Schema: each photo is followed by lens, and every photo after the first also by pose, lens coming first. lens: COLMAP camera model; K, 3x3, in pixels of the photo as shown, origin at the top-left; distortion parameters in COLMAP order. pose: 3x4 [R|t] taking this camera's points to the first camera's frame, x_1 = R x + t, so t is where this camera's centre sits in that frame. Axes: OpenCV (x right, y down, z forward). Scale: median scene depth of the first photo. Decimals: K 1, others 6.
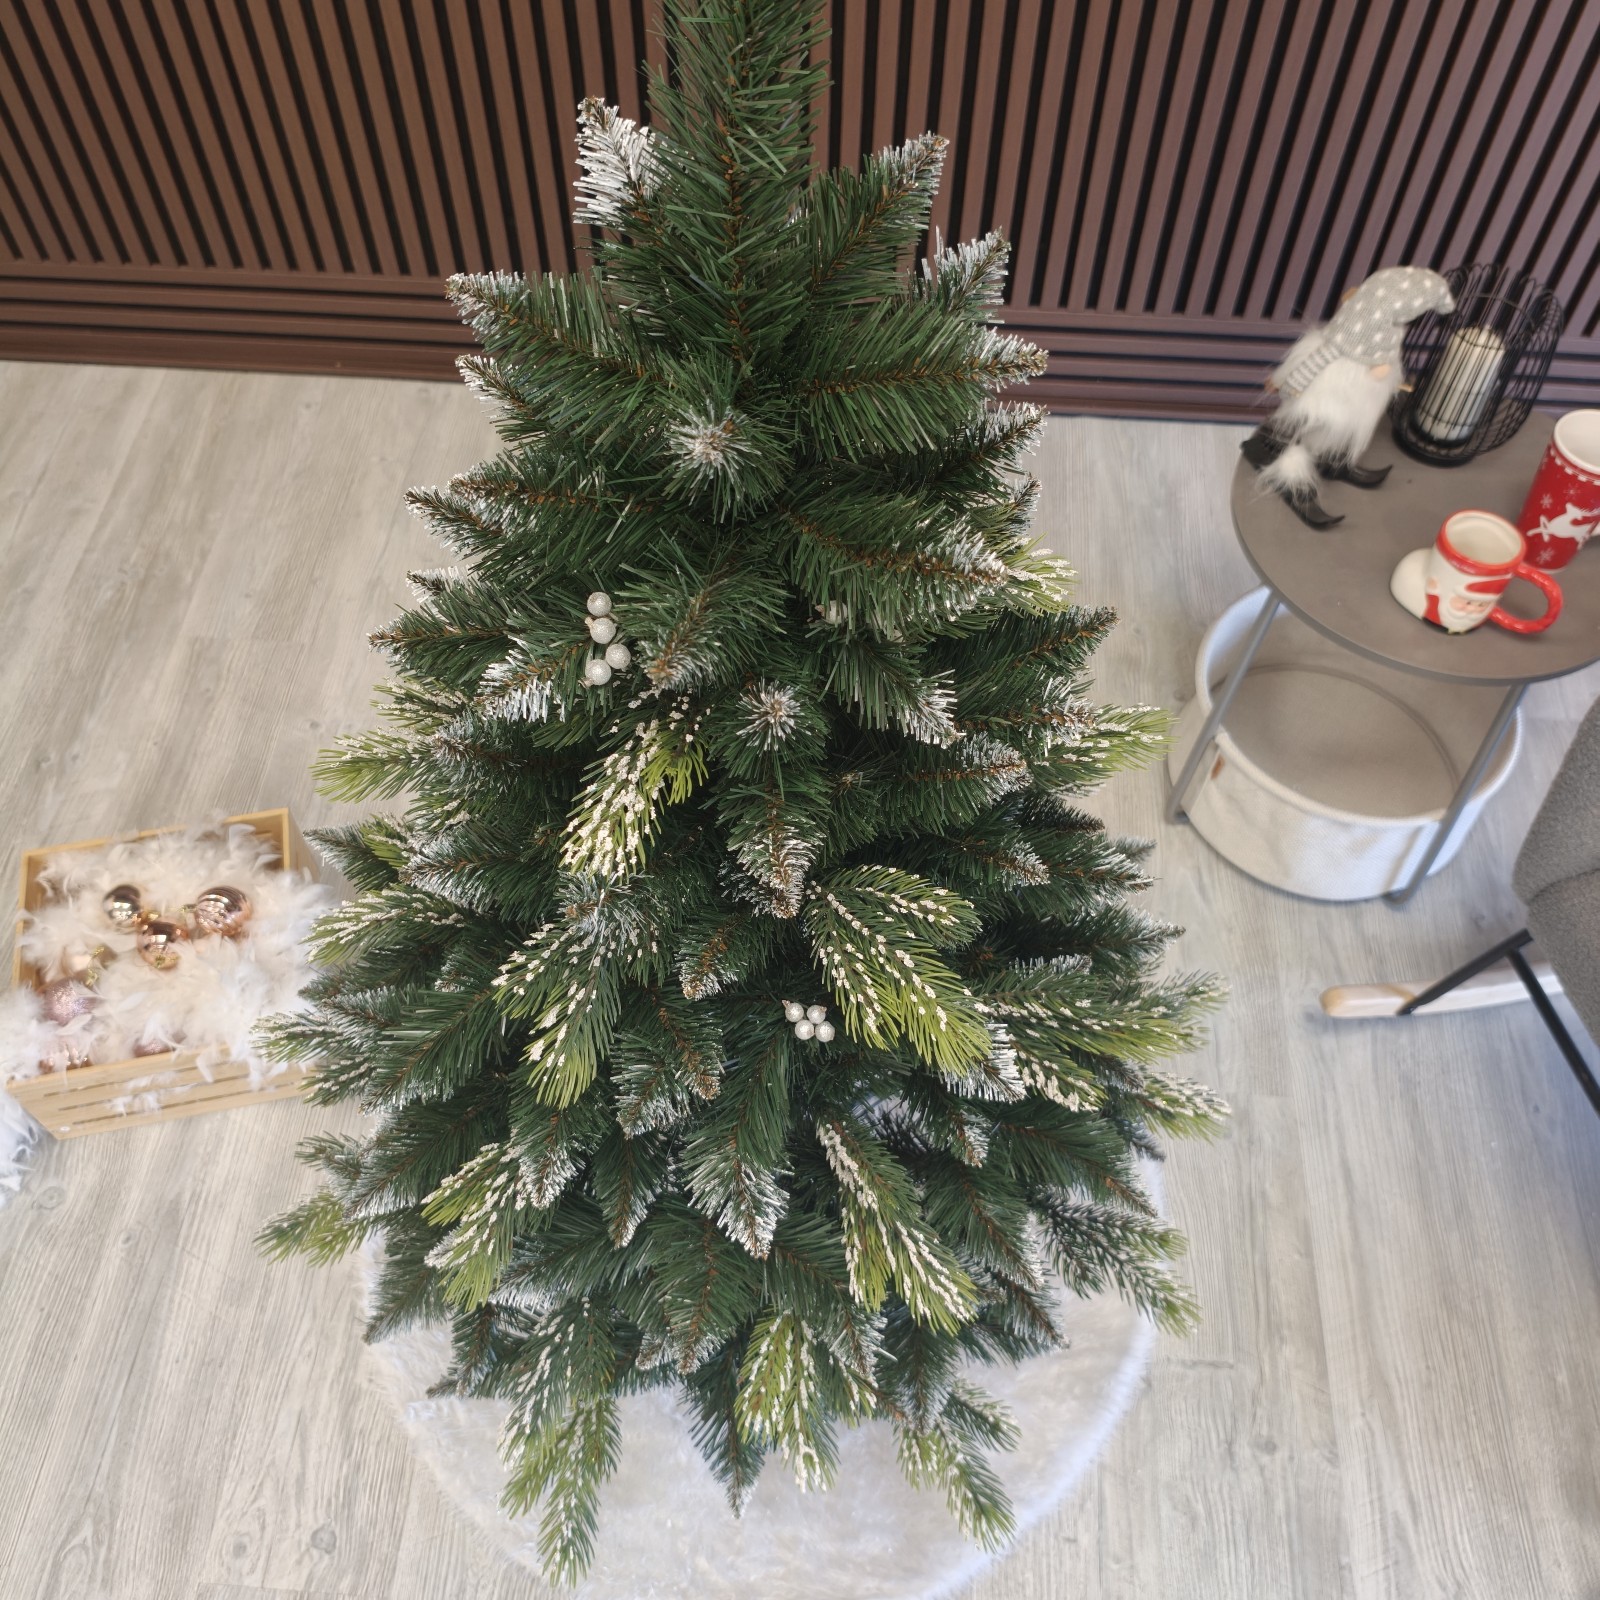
lens RADIAL K [[1503.3, 0, 810.3], [0, 1503.3, 812.0], [0, 0, 1]] dist [0.054607, -0.125618]
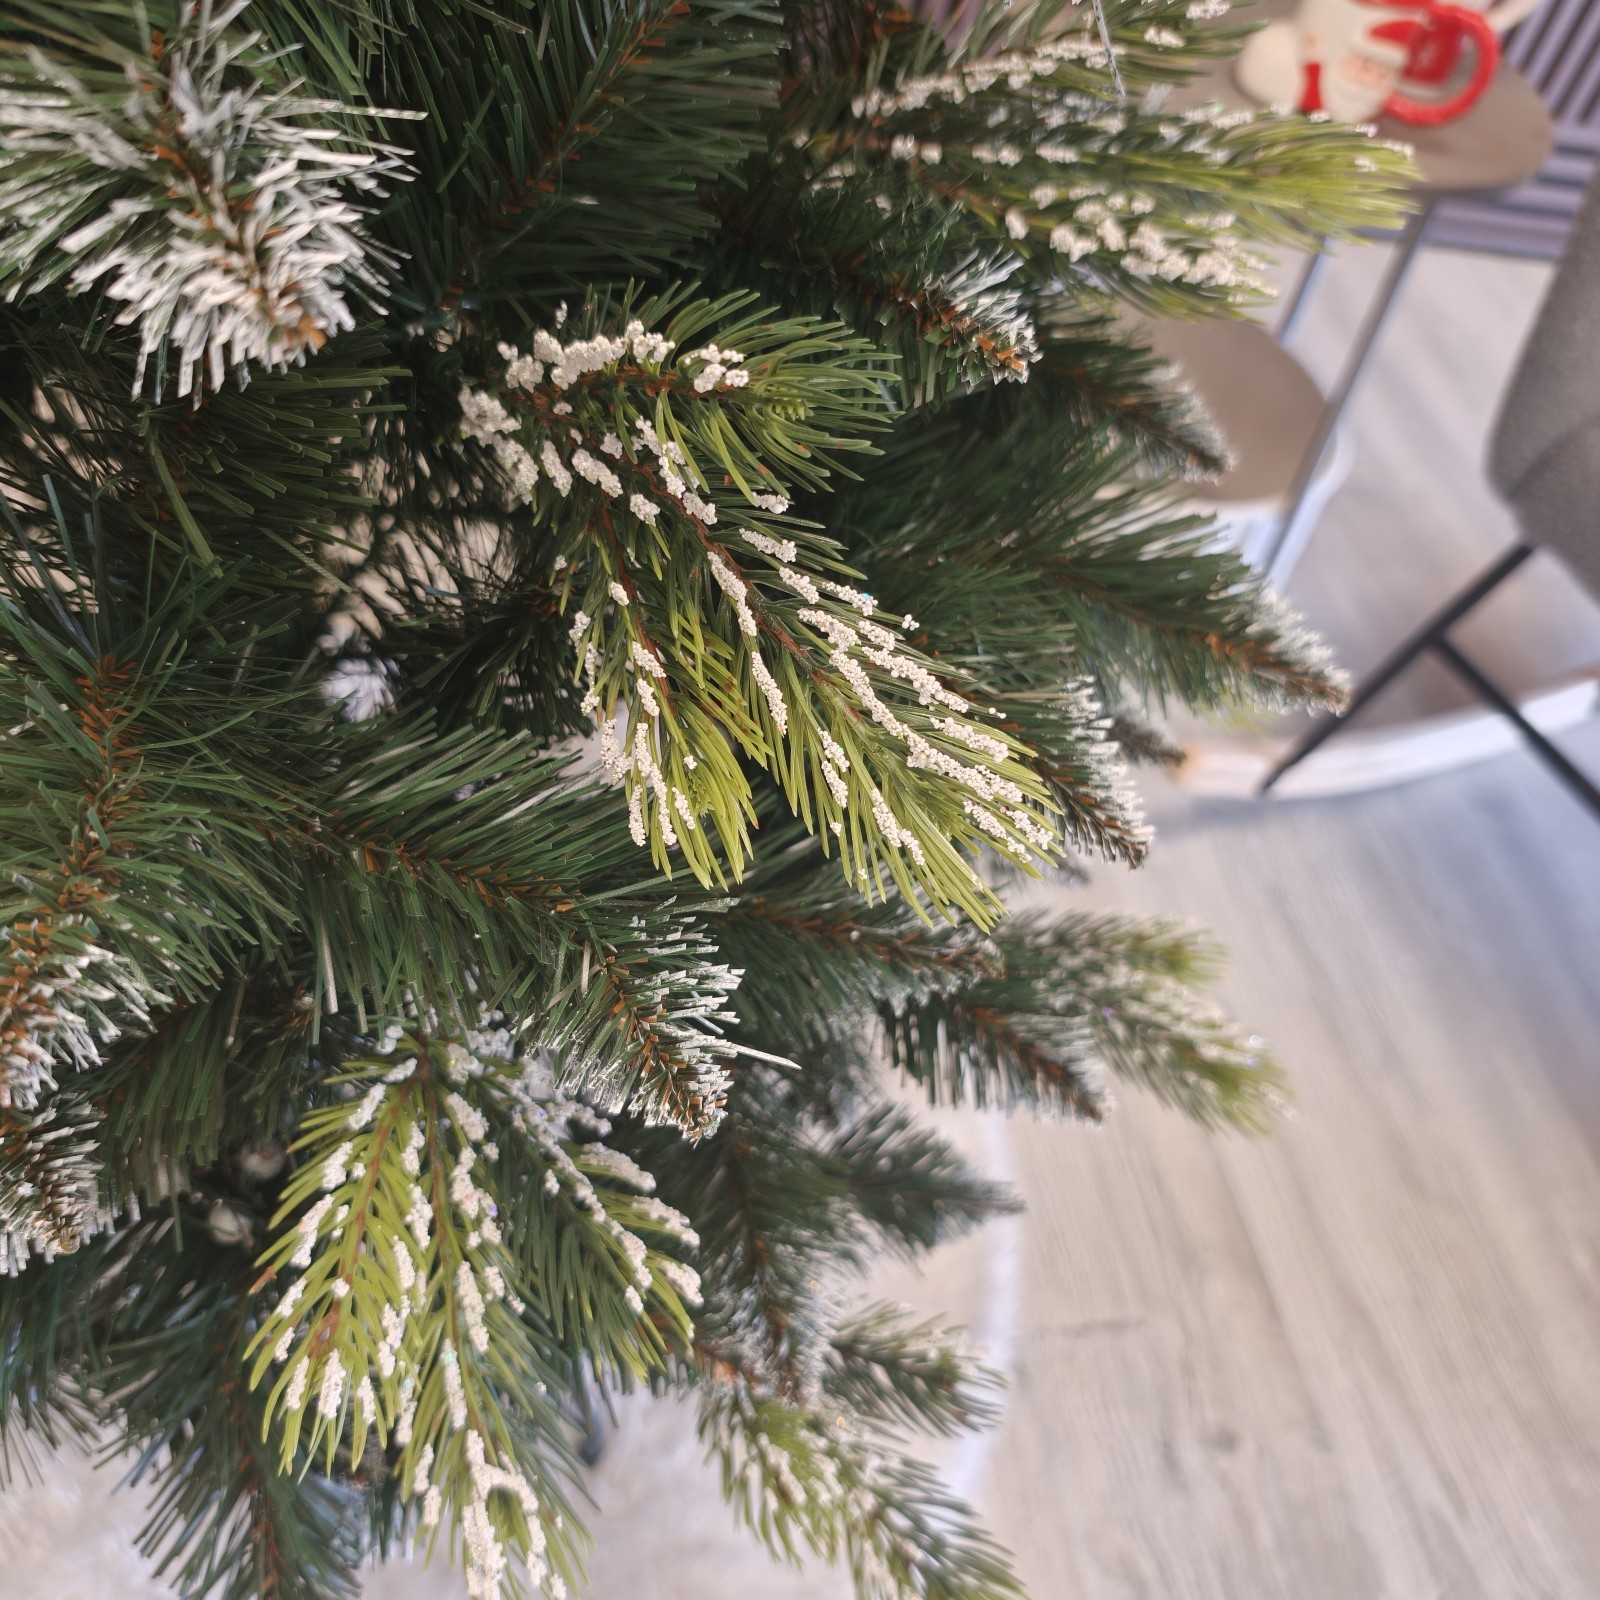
lens RADIAL K [[1535.7, 0, 793.3], [0, 1535.7, 818.2], [0, 0, 1]] dist [-0.005002, -0.047347]
pose [[0.955984, -0.062962, 0.286583, -0.025987], [0.092396, 0.991614, -0.090357, 0.315311], [-0.278491, 0.112859, 0.953785, 0.651525]]
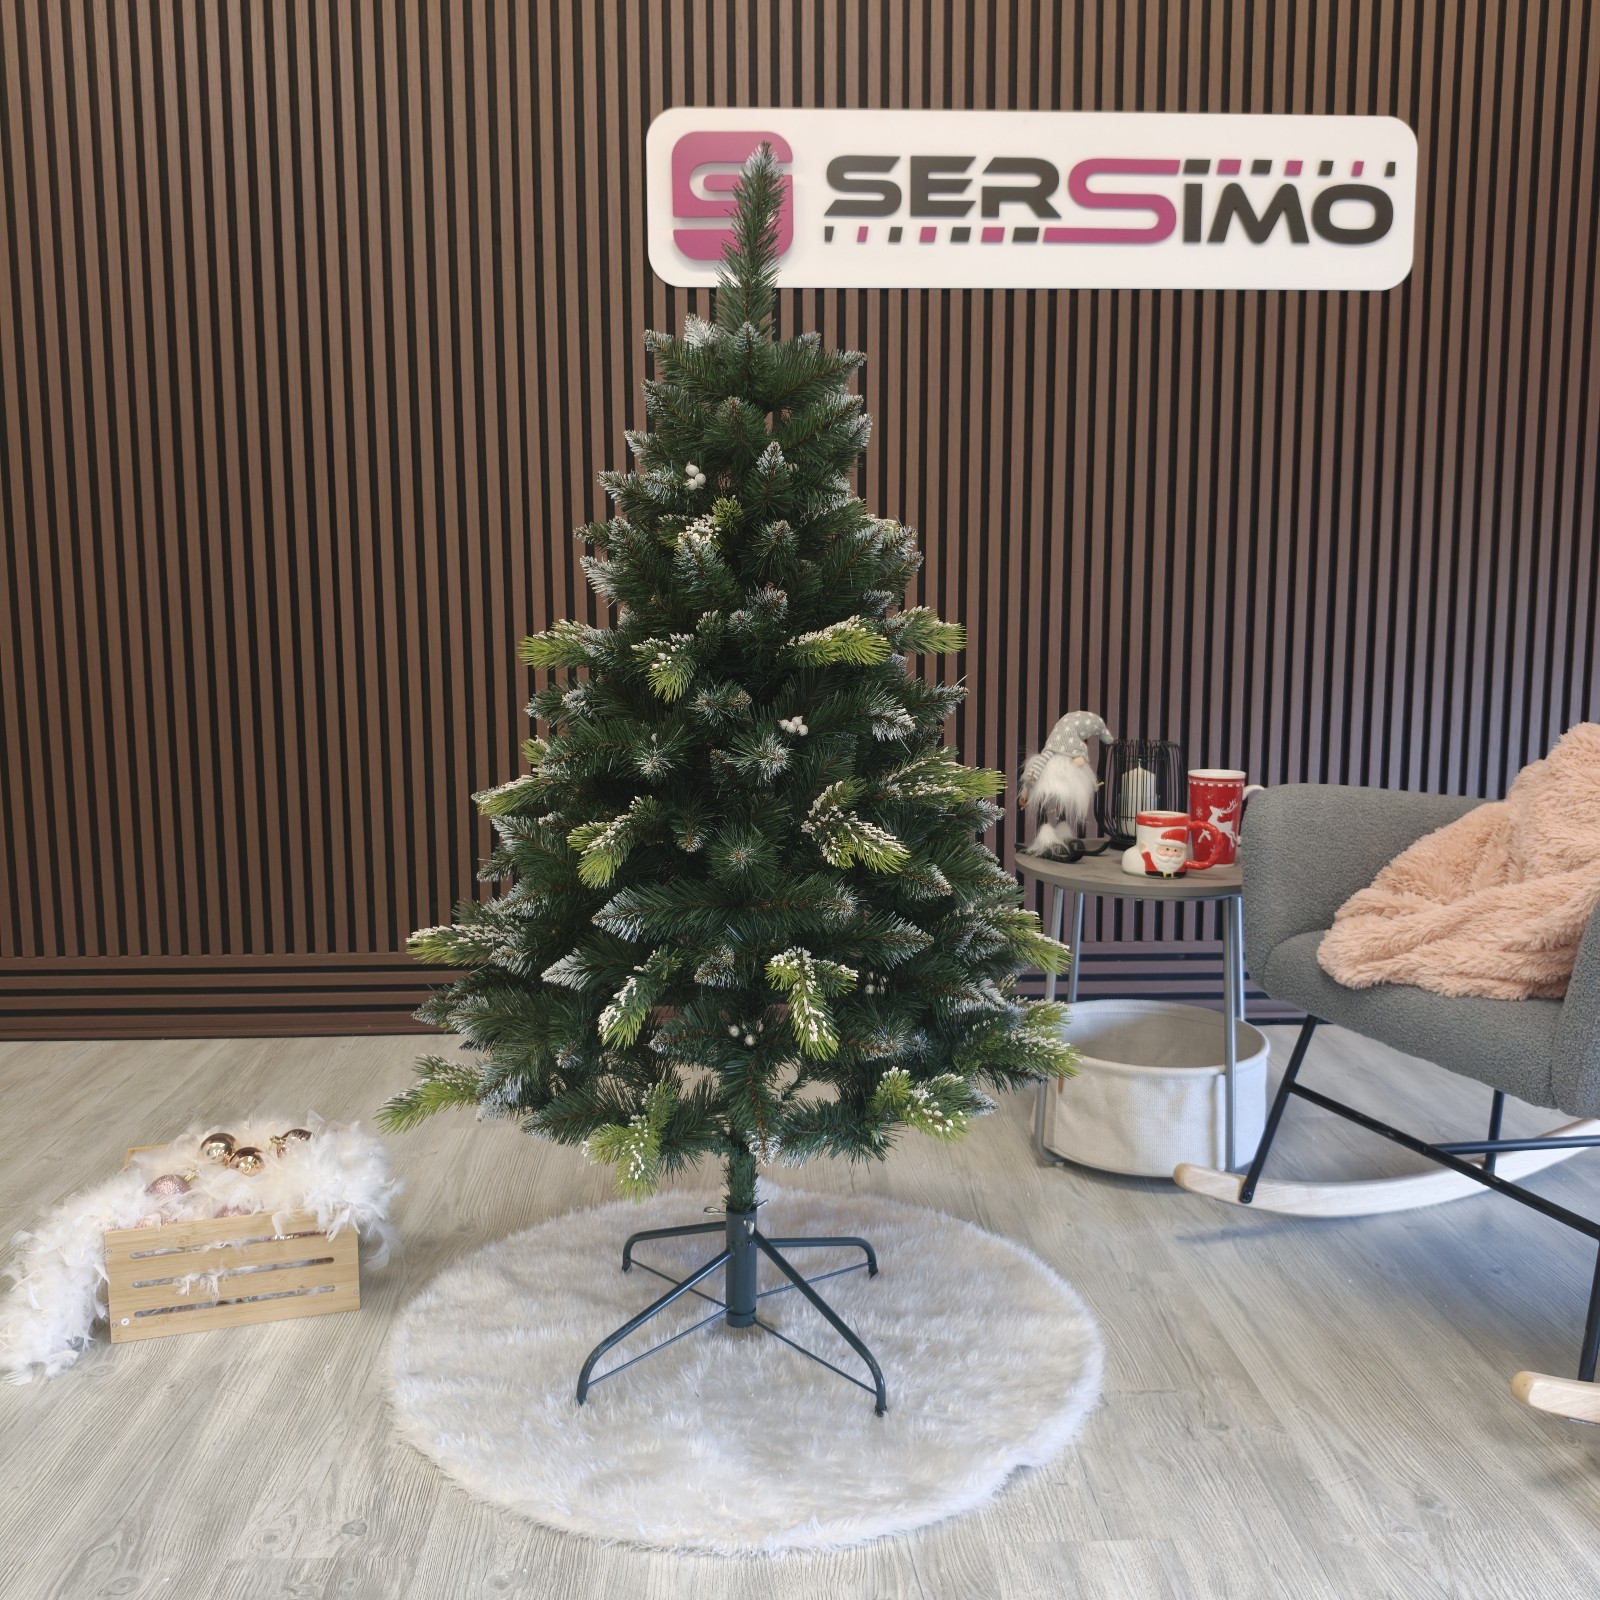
lens RADIAL K [[1490.5, 0, 795.6], [0, 1490.5, 776.5], [0, 0, 1]] dist [0.066871, -0.142361]
pose [[0.994228, -0.027336, 0.103749, -0.161831], [0.096020, 0.658133, -0.746754, 1.323493], [-0.047867, 0.752405, 0.656959, -0.105399]]
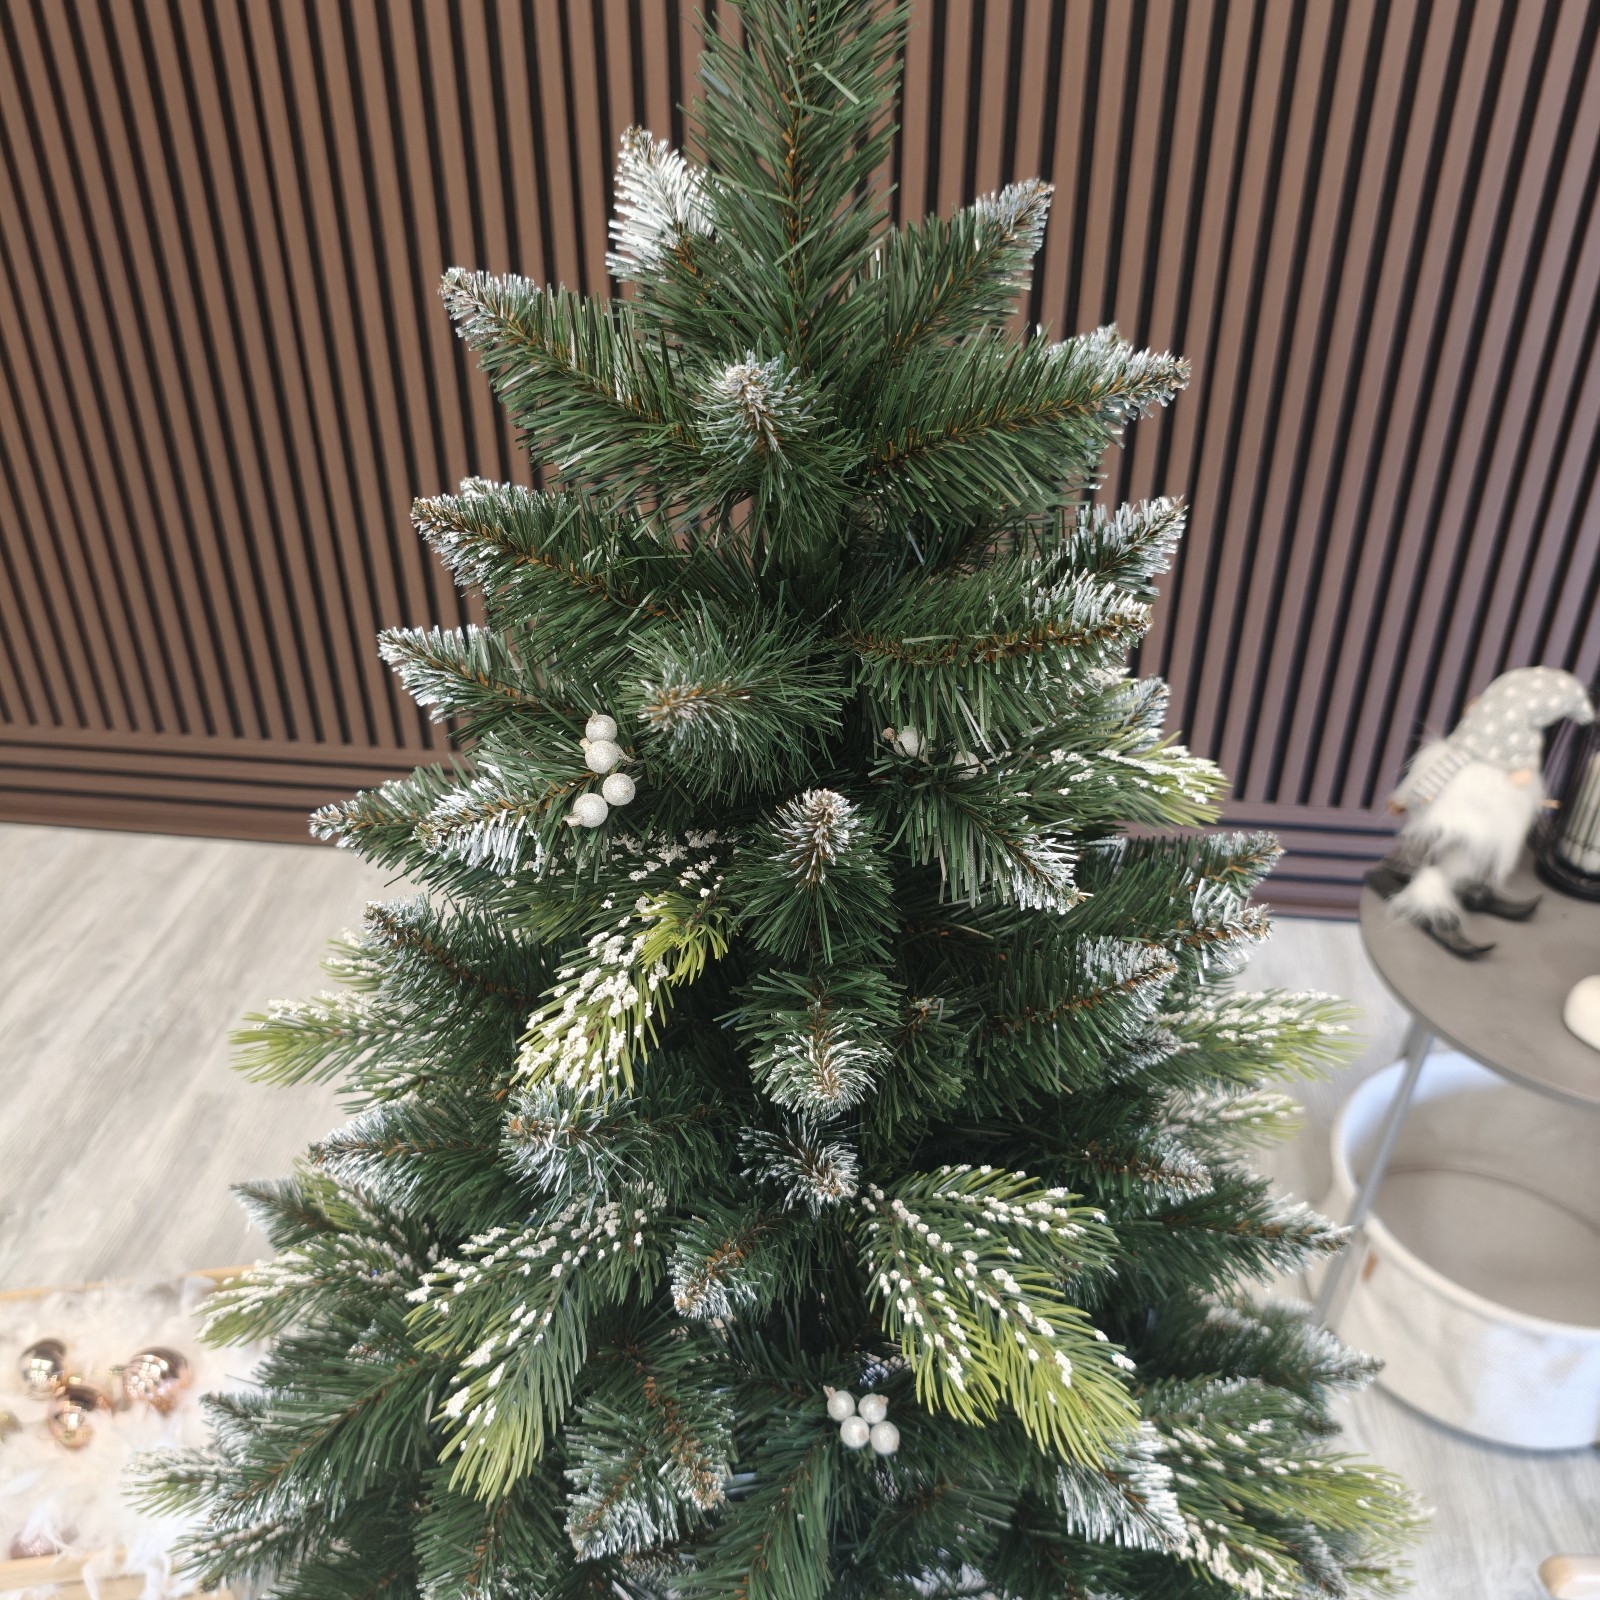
lens RADIAL K [[1509.3, 0, 783.3], [0, 1509.3, 818.2], [0, 0, 1]] dist [0.065486, -0.186141]
pose [[0.997381, 0.022118, -0.068855, 0.004420], [-0.047042, 0.921548, -0.385403, 0.136688], [0.054929, 0.387633, 0.920176, 0.223225]]
